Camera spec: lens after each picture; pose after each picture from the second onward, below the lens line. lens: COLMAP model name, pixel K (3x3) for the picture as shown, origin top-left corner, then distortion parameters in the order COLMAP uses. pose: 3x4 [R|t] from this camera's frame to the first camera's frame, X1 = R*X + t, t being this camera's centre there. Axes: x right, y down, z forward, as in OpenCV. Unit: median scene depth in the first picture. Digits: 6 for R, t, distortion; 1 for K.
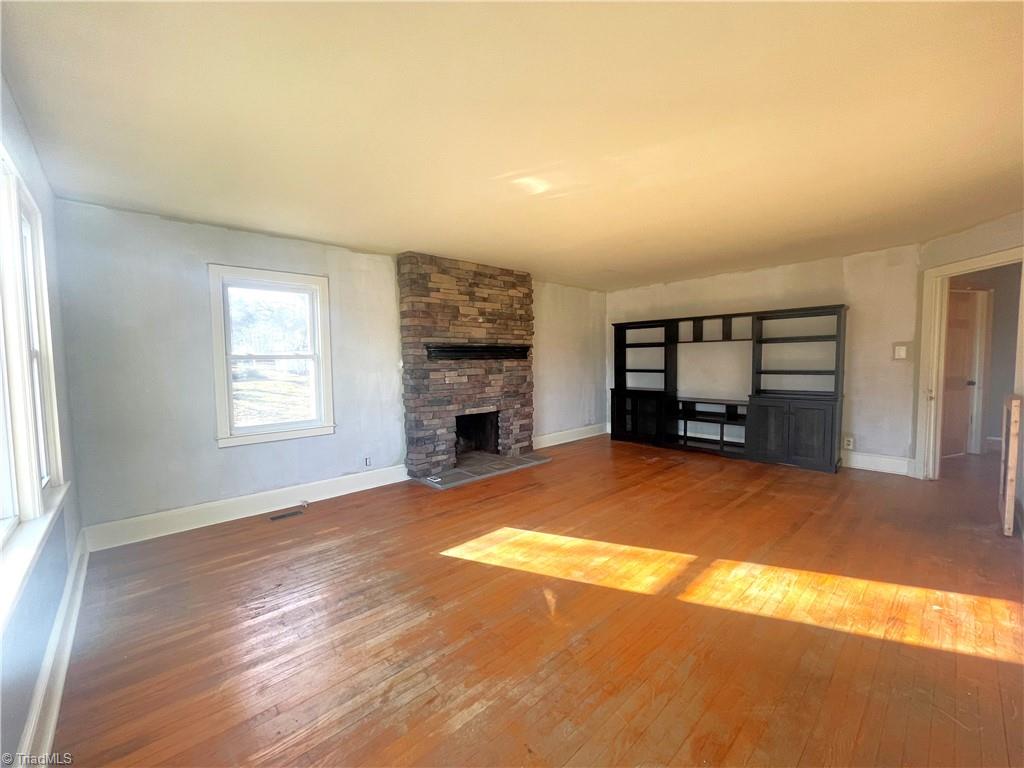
lens RADIAL K [[411.8, 0, 511.5], [0, 411.8, 384.2], [0, 0, 1]] dist [0.001200, -0.000447]
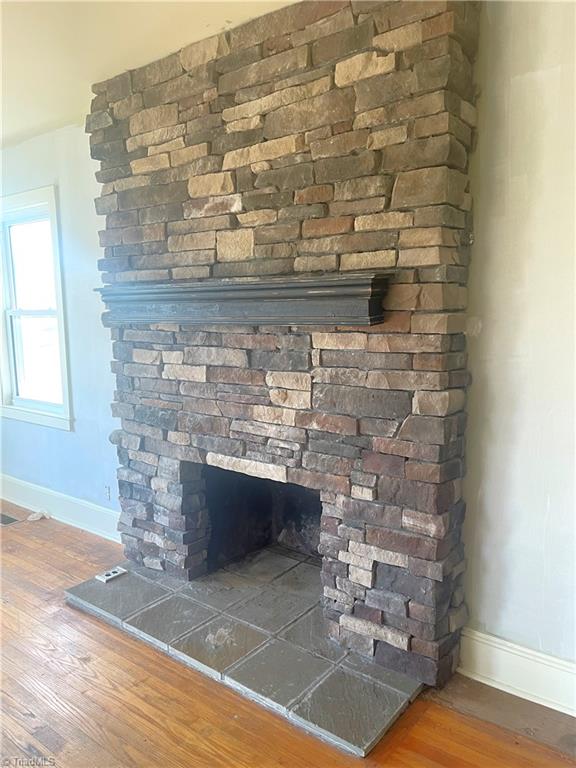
lens RADIAL K [[583.3, 0, 291.6], [0, 583.3, 389.2], [0, 0, 1]] dist [0.032520, -0.015130]
pose [[0.165196, 0.149329, -0.974890, 0.431035], [-0.051459, 0.988430, 0.142683, -0.079923], [0.984917, 0.026596, 0.170969, 0.988487]]
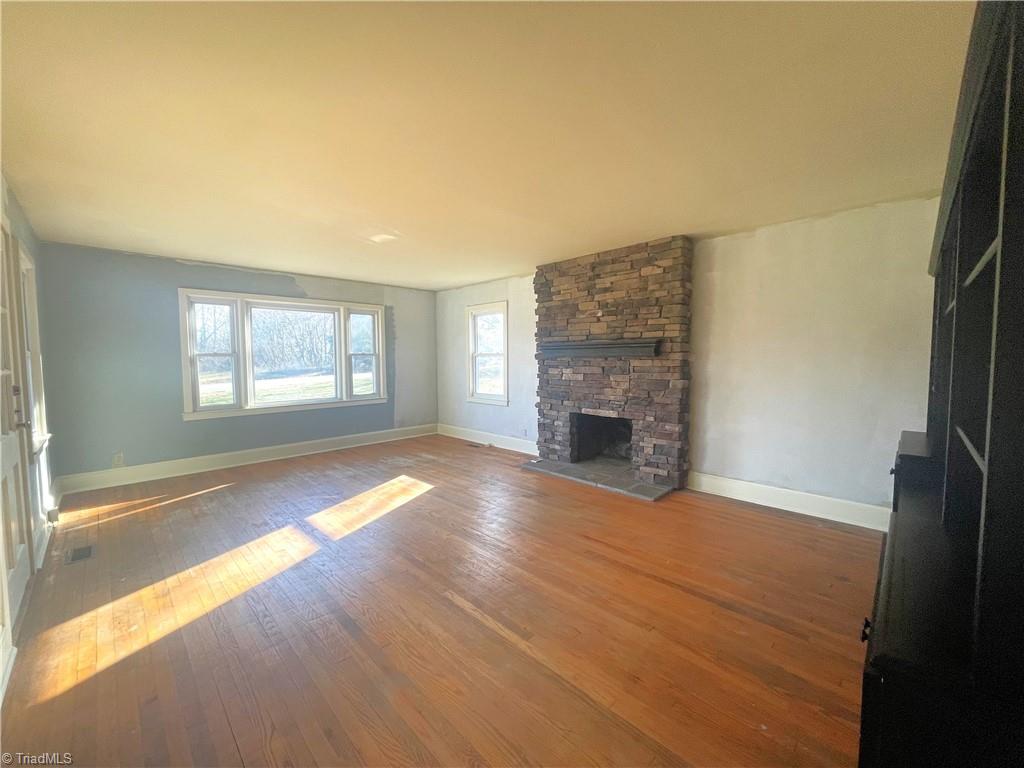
lens RADIAL K [[411.8, 0, 504.2], [0, 411.8, 382.8], [0, 0, 1]] dist [0.001200, -0.000447]
pose [[0.024181, 0.076544, -0.996773, 0.859264], [-0.056406, 0.995581, 0.075084, -0.061939], [0.998115, 0.054408, 0.028392, 0.788691]]
